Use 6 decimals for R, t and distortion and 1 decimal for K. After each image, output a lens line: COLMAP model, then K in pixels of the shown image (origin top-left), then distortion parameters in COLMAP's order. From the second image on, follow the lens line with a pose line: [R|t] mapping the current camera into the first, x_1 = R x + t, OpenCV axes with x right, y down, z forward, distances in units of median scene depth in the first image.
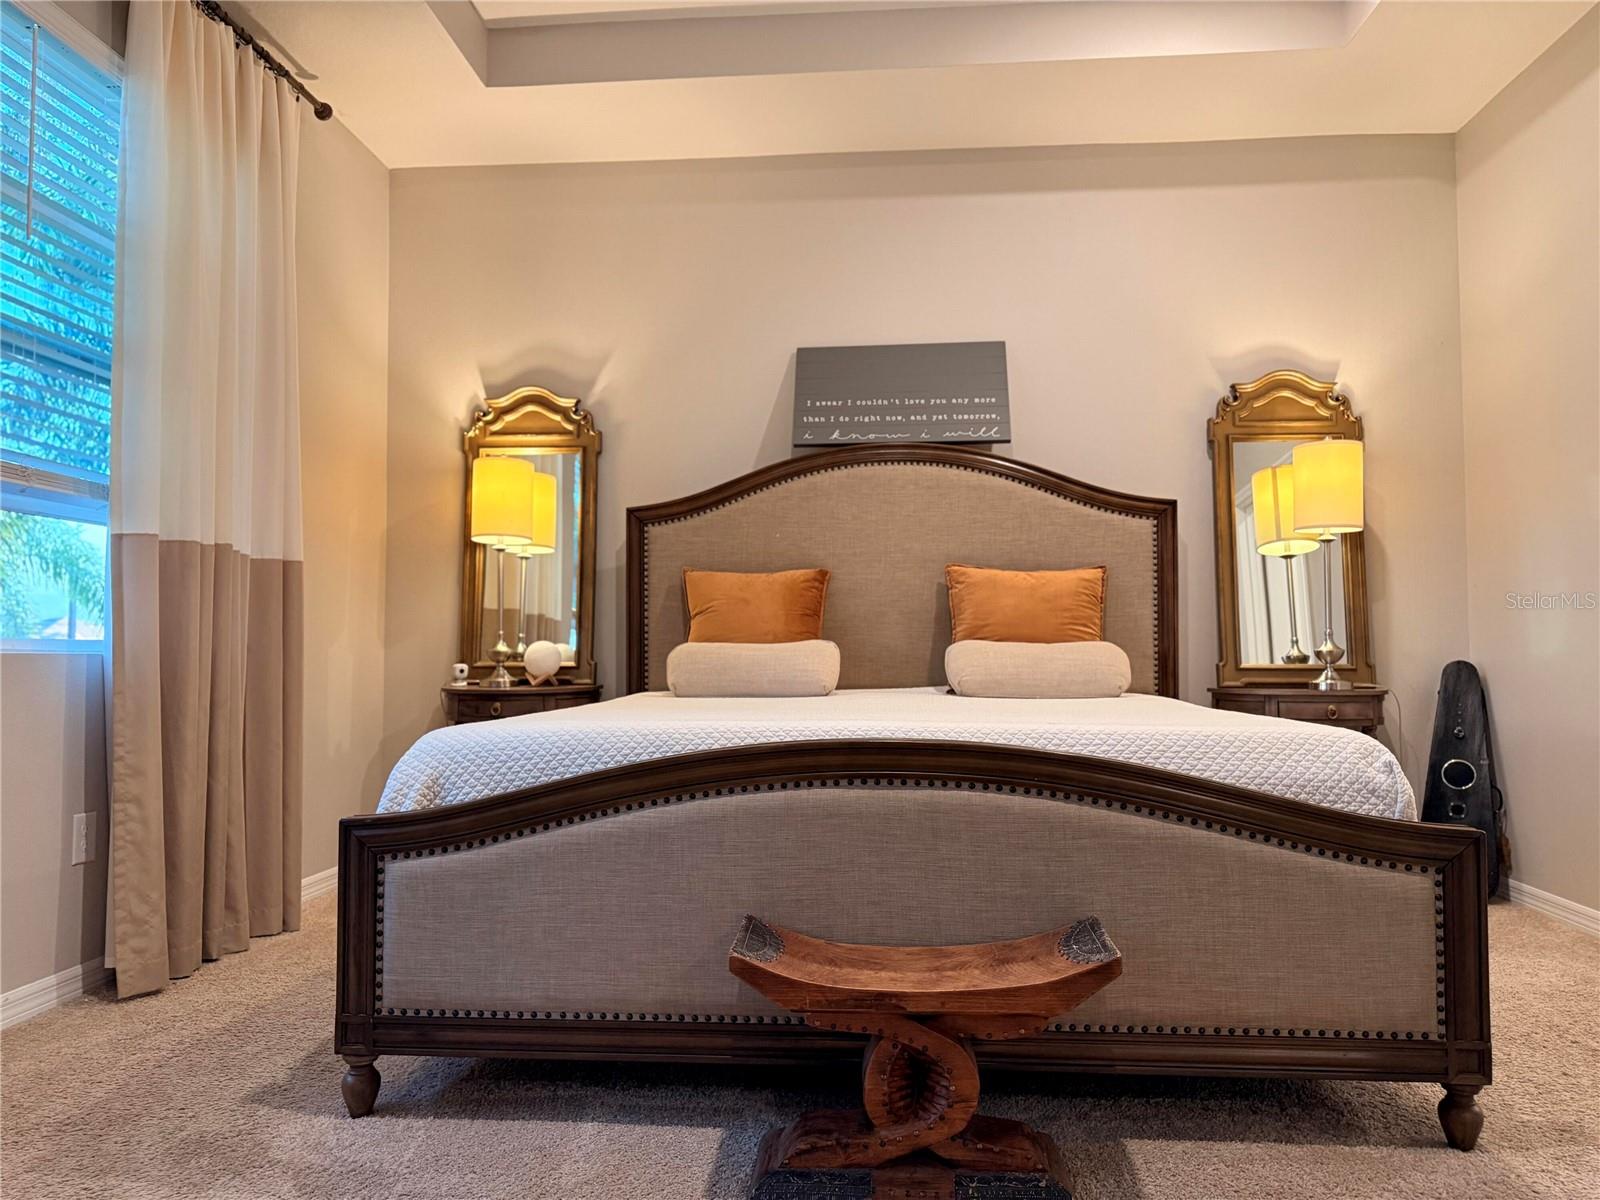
lens RADIAL K [[1119.6, 0, 807.0], [0, 1119.6, 603.8], [0, 0, 1]] dist [0.056719, -0.067915]
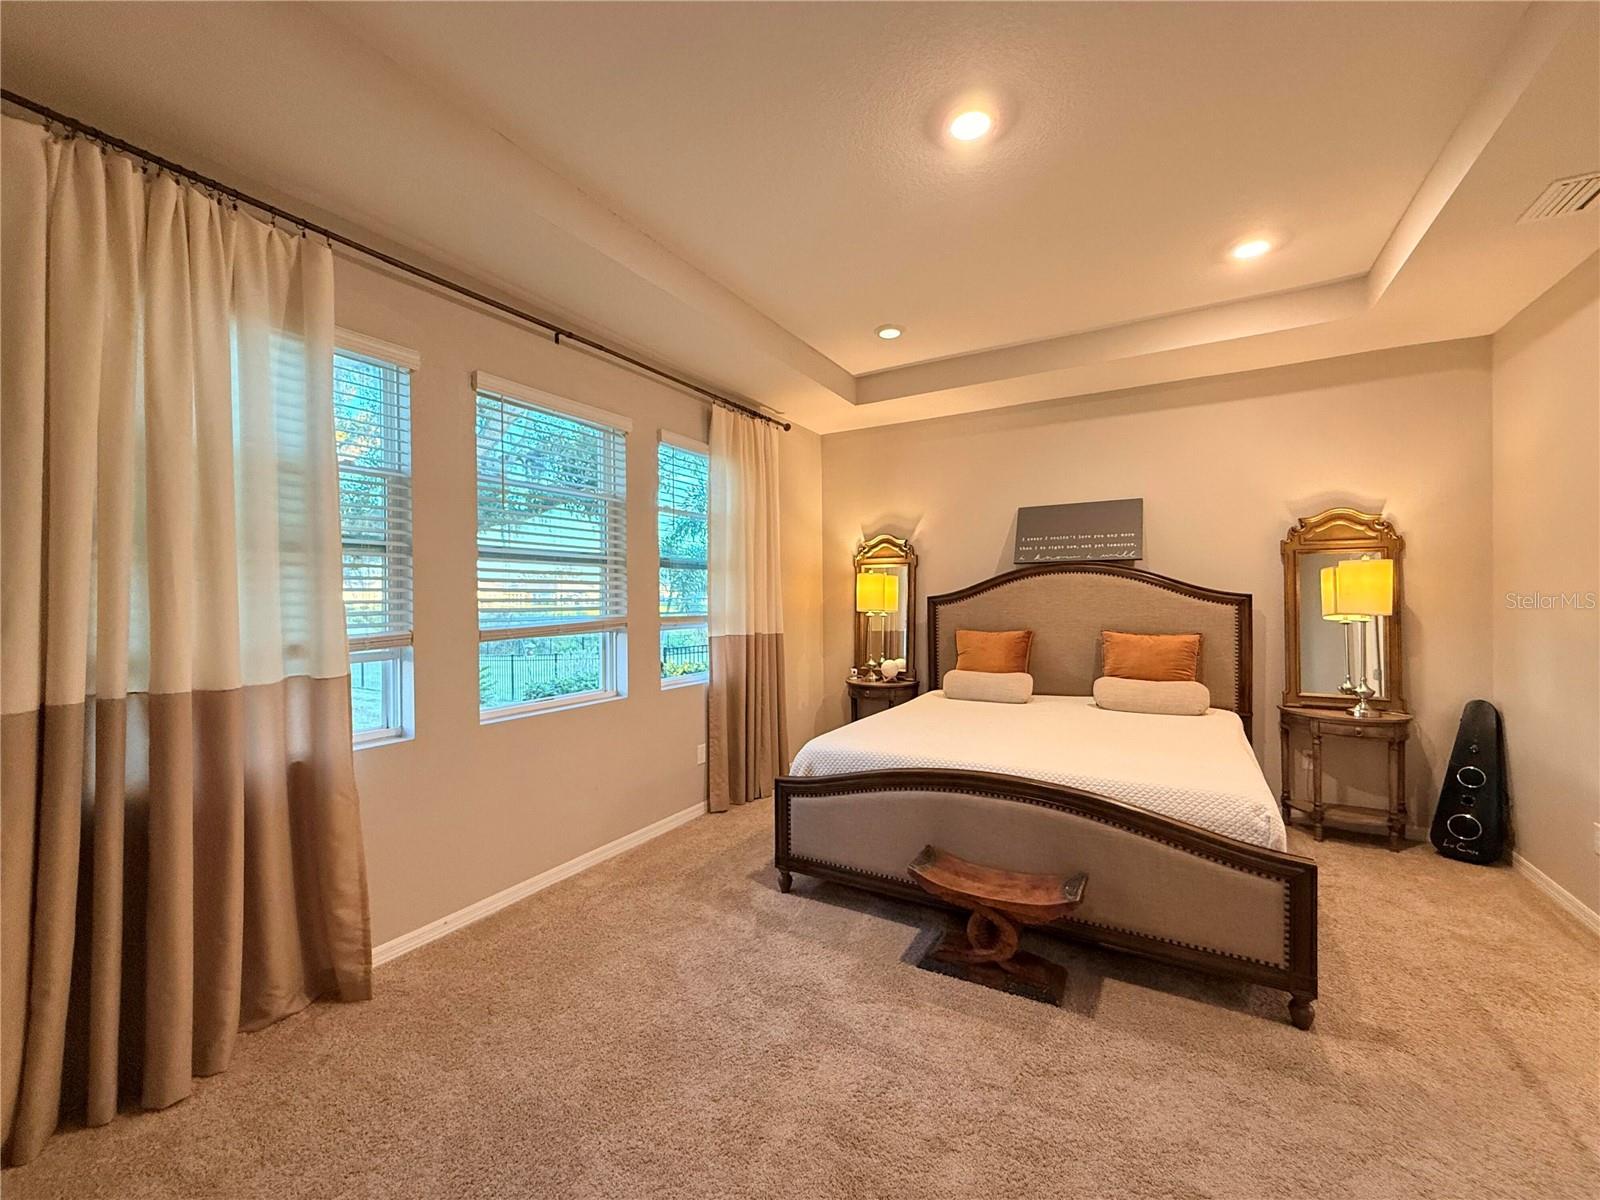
lens RADIAL K [[643.1, 0, 808.7], [0, 643.1, 597.4], [0, 0, 1]] dist [-0.000298, -0.000753]
pose [[0.901792, -0.000335, -0.432171, 0.148306], [0.023261, 0.998588, 0.047763, -0.148218], [0.431545, -0.053125, 0.900526, -0.134816]]
